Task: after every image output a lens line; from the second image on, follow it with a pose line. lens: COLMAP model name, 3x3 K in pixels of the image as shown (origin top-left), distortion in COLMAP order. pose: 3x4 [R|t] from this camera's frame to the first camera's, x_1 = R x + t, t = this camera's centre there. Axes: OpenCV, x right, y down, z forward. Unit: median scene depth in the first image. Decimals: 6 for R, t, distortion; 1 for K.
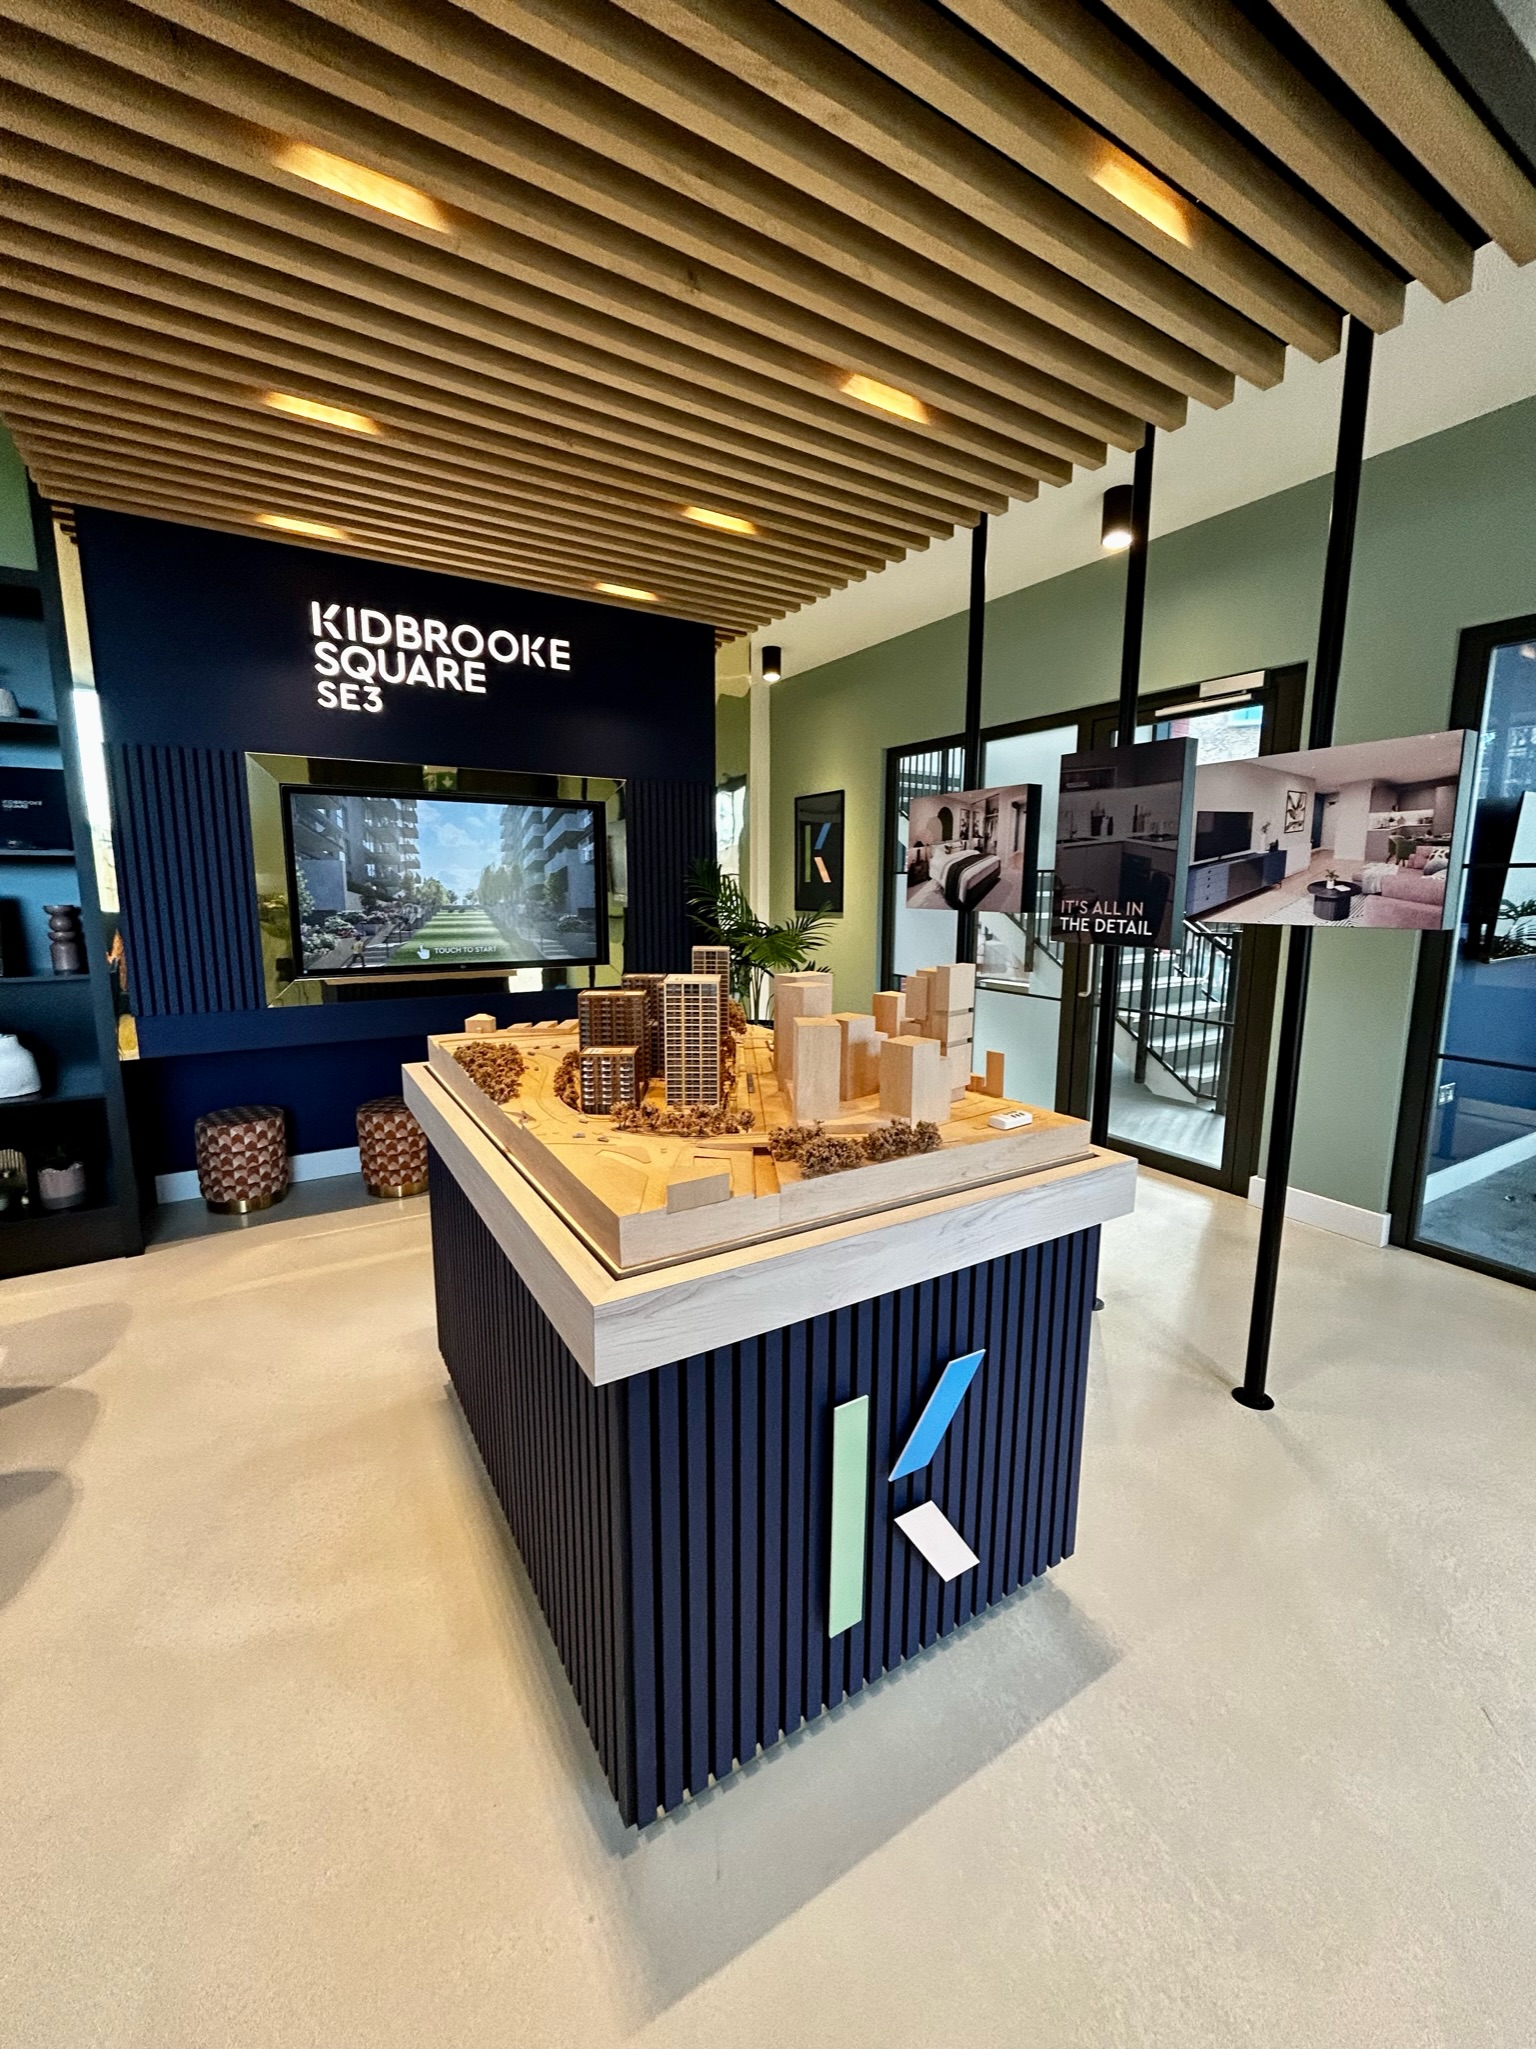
lens RADIAL K [[828.3, 0, 770.5], [0, 828.3, 1013.2], [0, 0, 1]] dist [-0.008311, 0.000147]
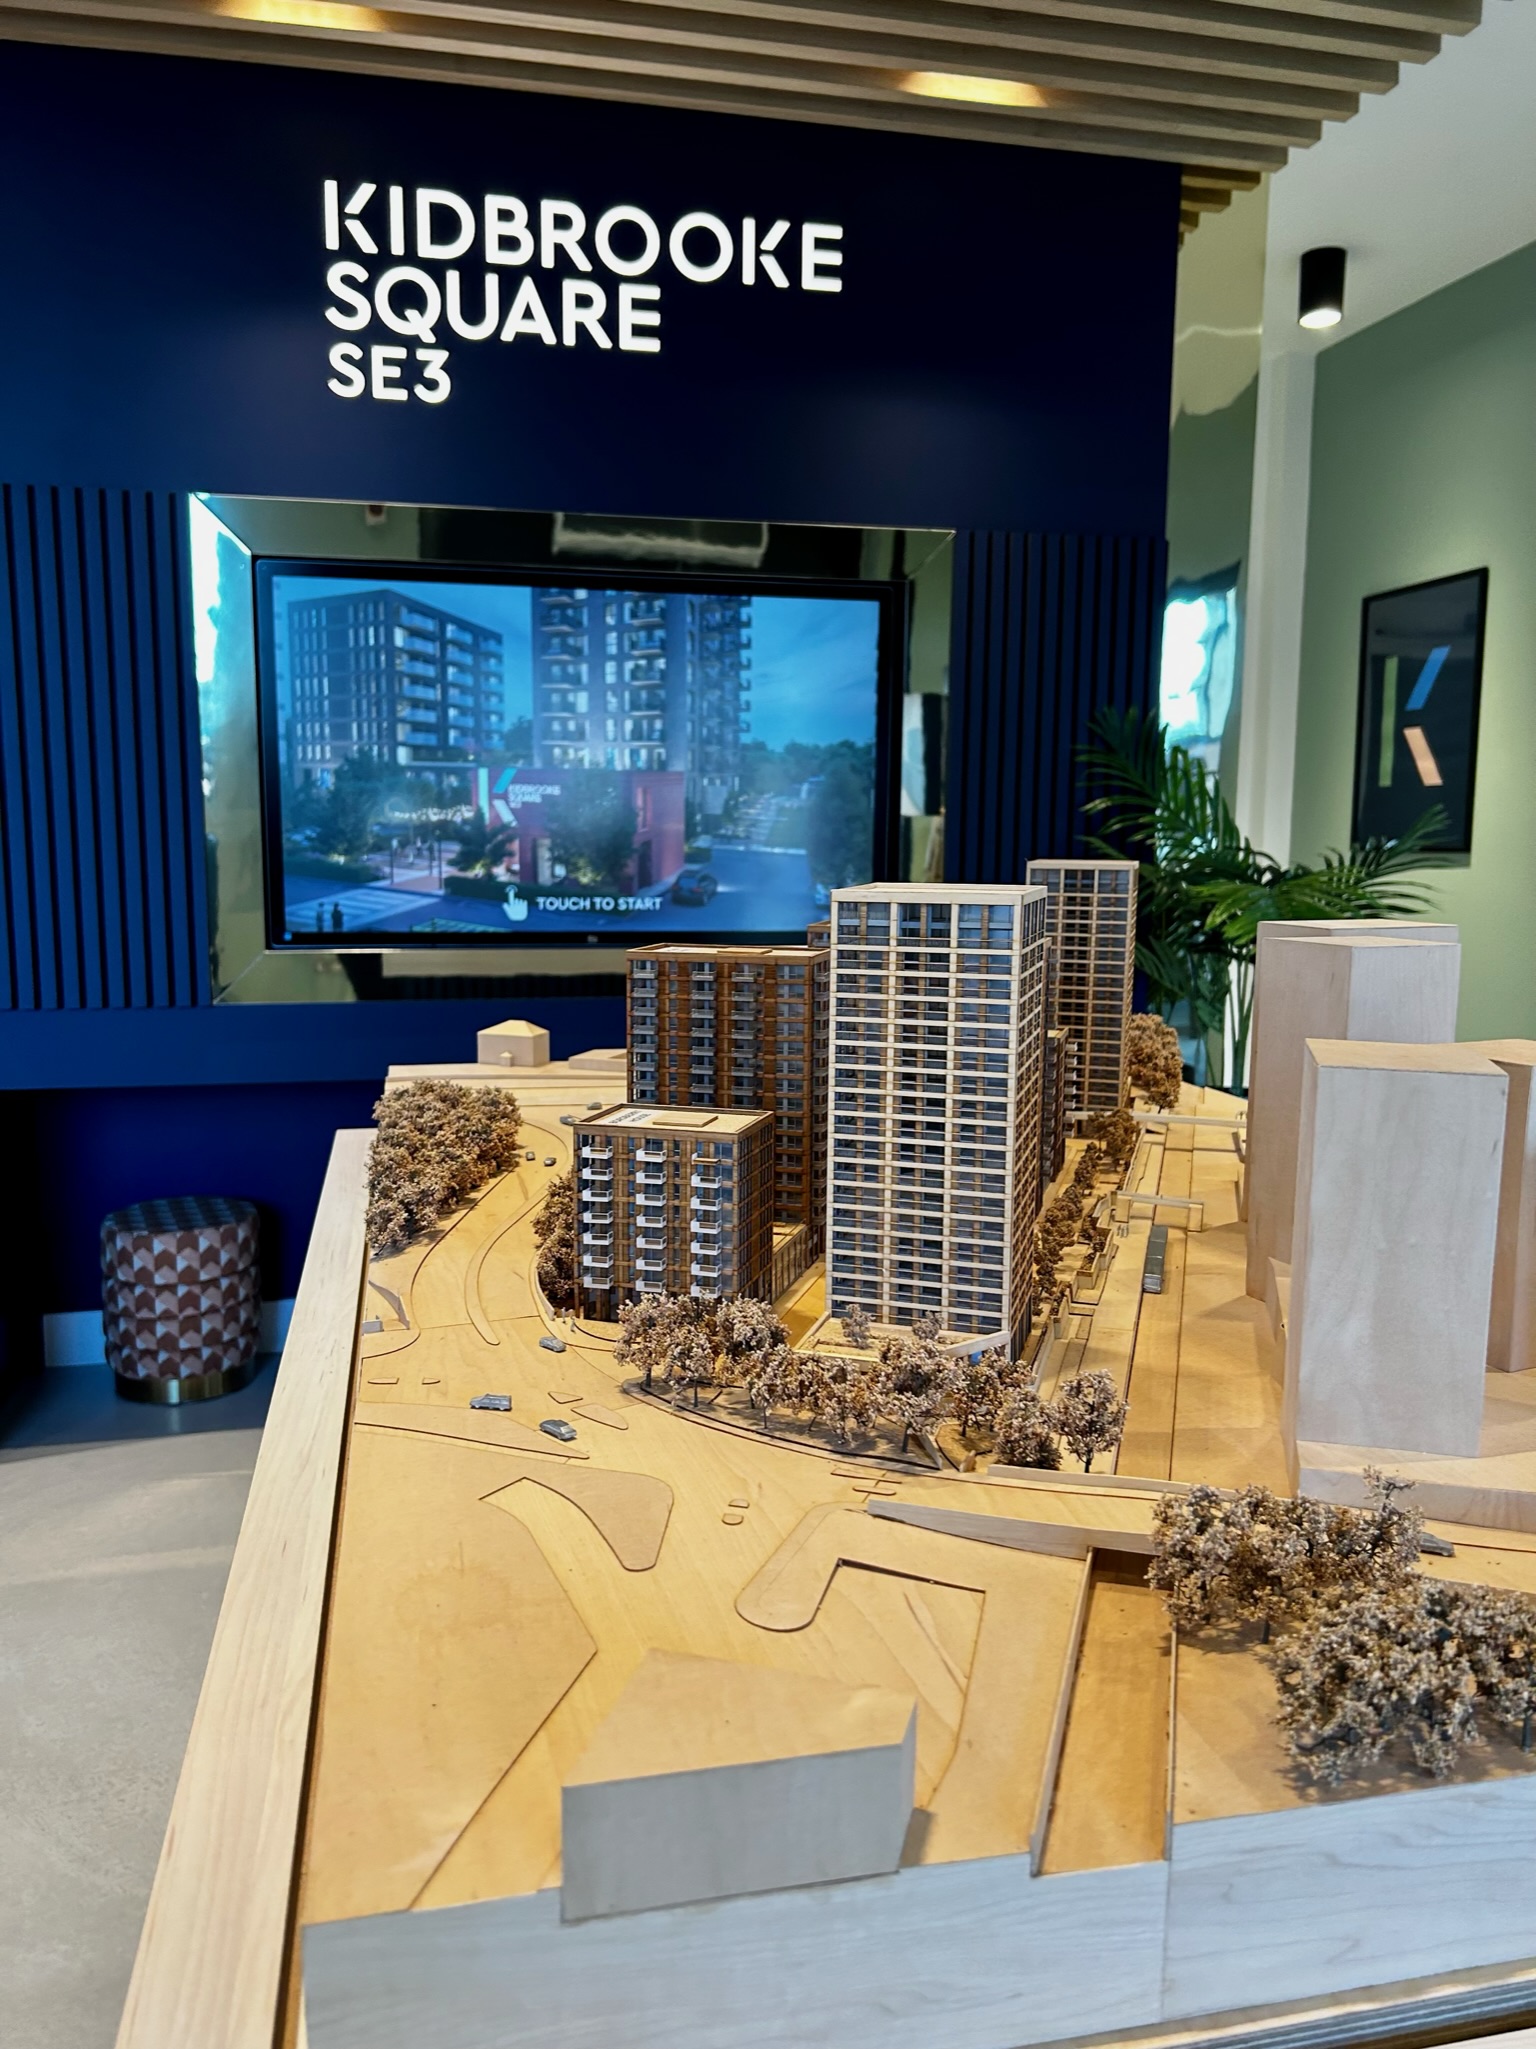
lens RADIAL K [[1540.3, 0, 750.1], [0, 1540.3, 1037.5], [0, 0, 1]] dist [0.054692, -0.071623]
pose [[0.942619, 0.045411, -0.330769, 0.011573], [-0.053256, 0.998473, -0.014691, 0.009969], [0.329596, 0.031464, 0.943598, 0.220248]]
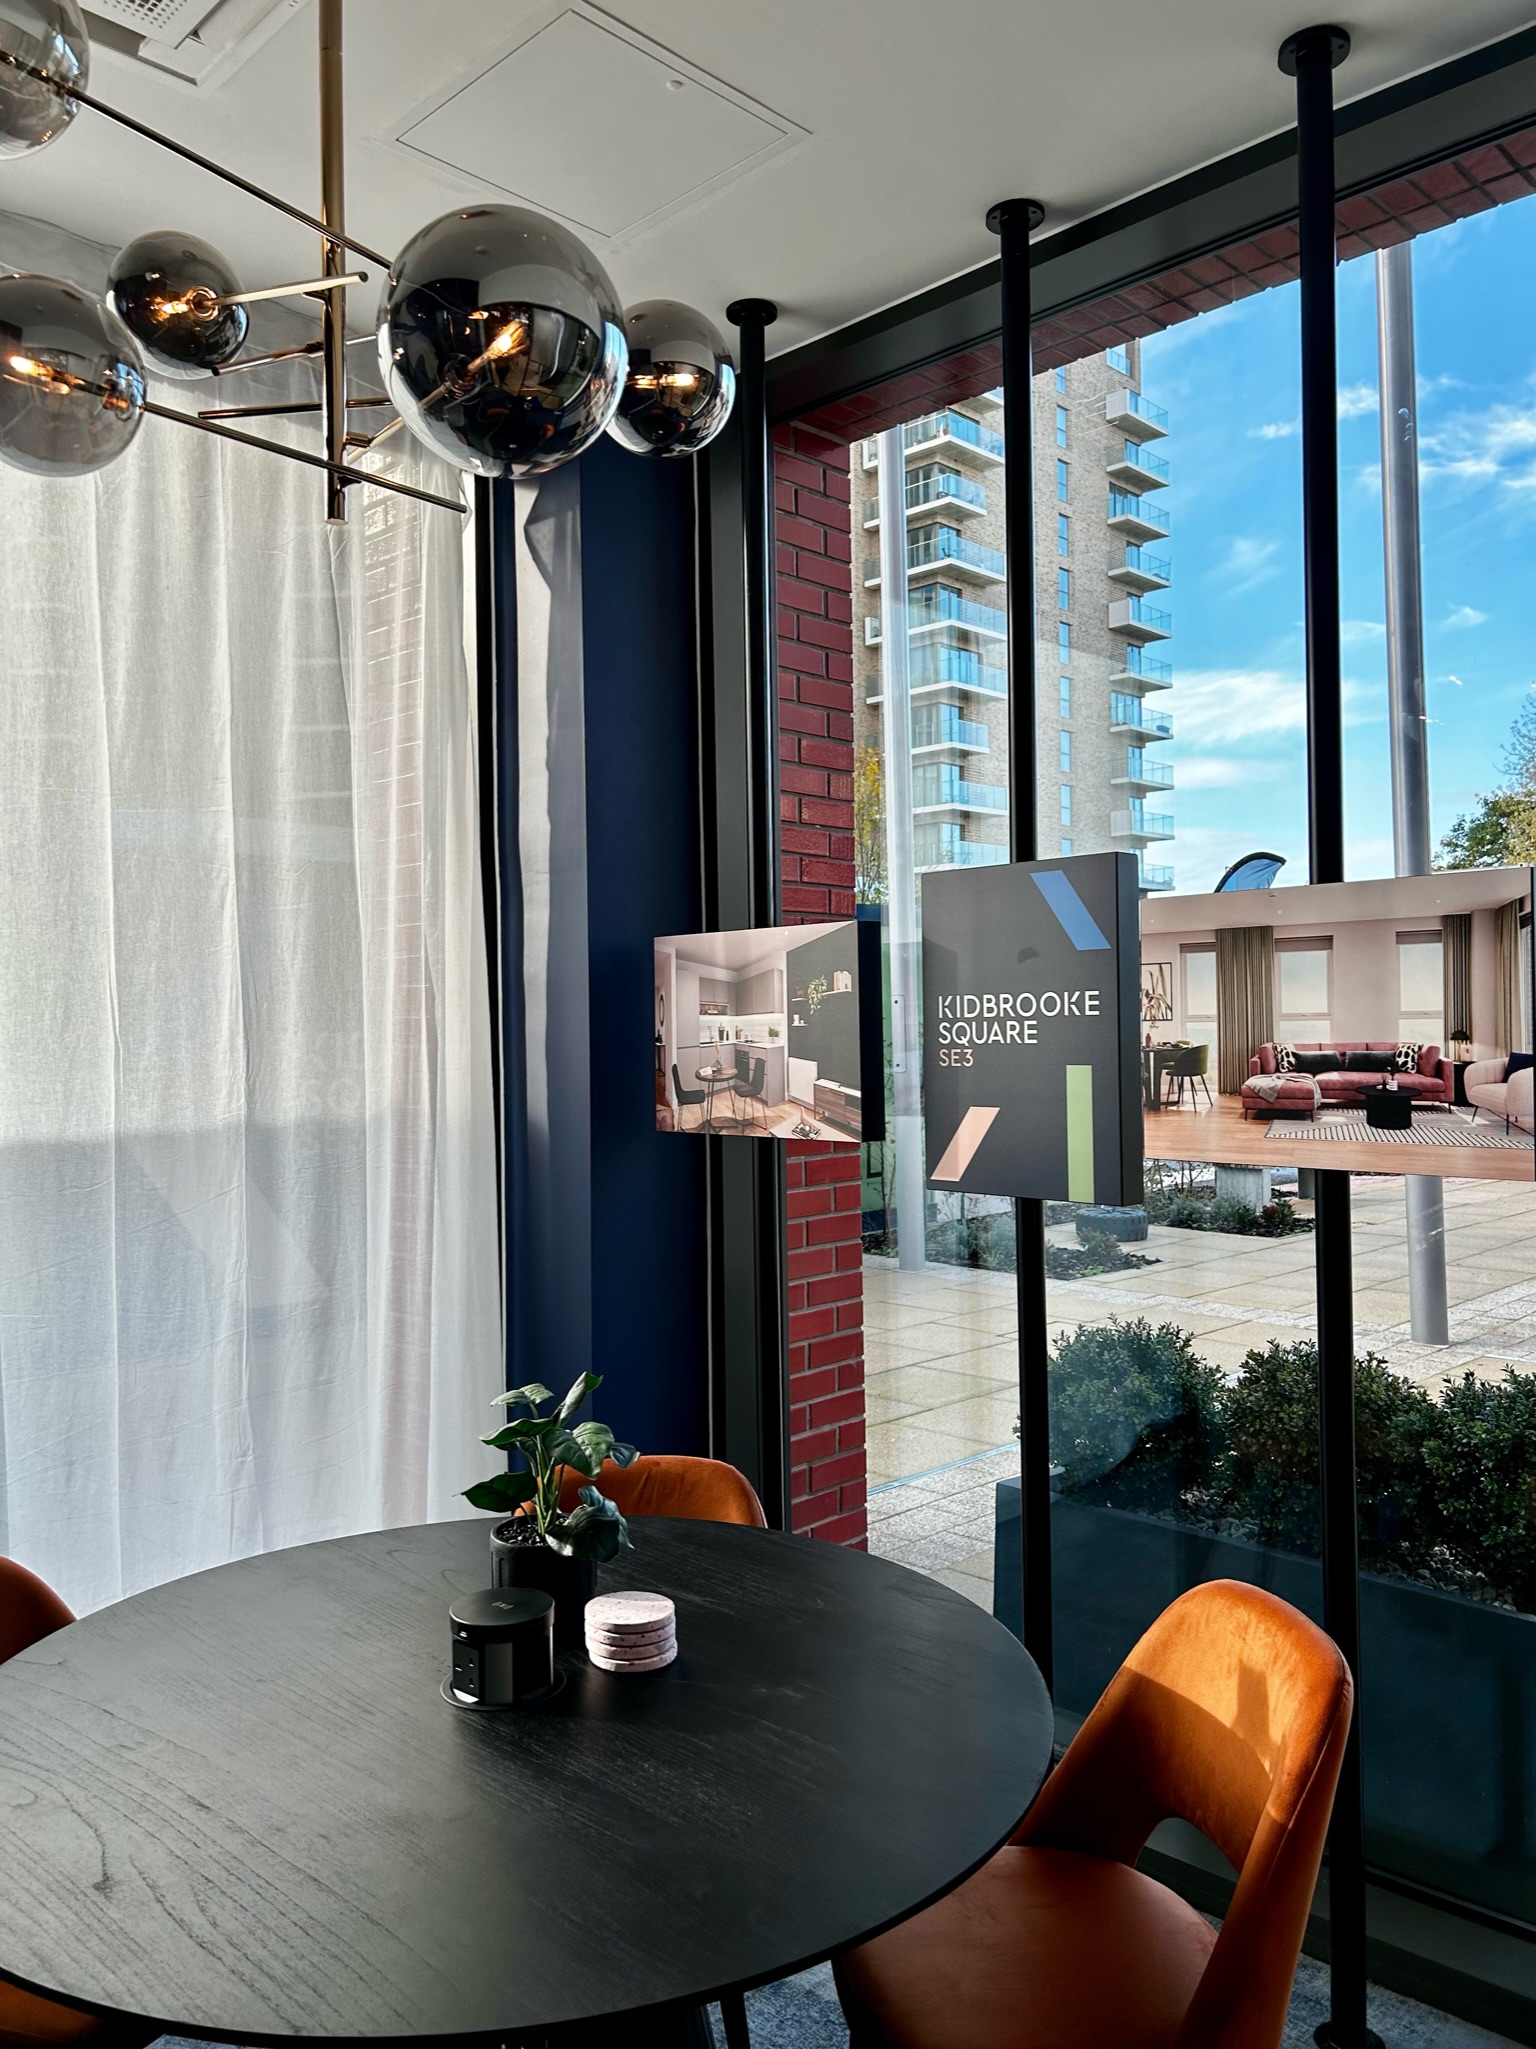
lens RADIAL K [[1540.3, 0, 757.6], [0, 1540.3, 1022.3], [0, 0, 1]] dist [0.054692, -0.071623]
pose [[0.225823, -0.015594, -0.974043, 1.916233], [-0.137336, 0.989376, -0.047680, -0.276637], [0.964439, 0.144539, 0.221283, 0.111334]]
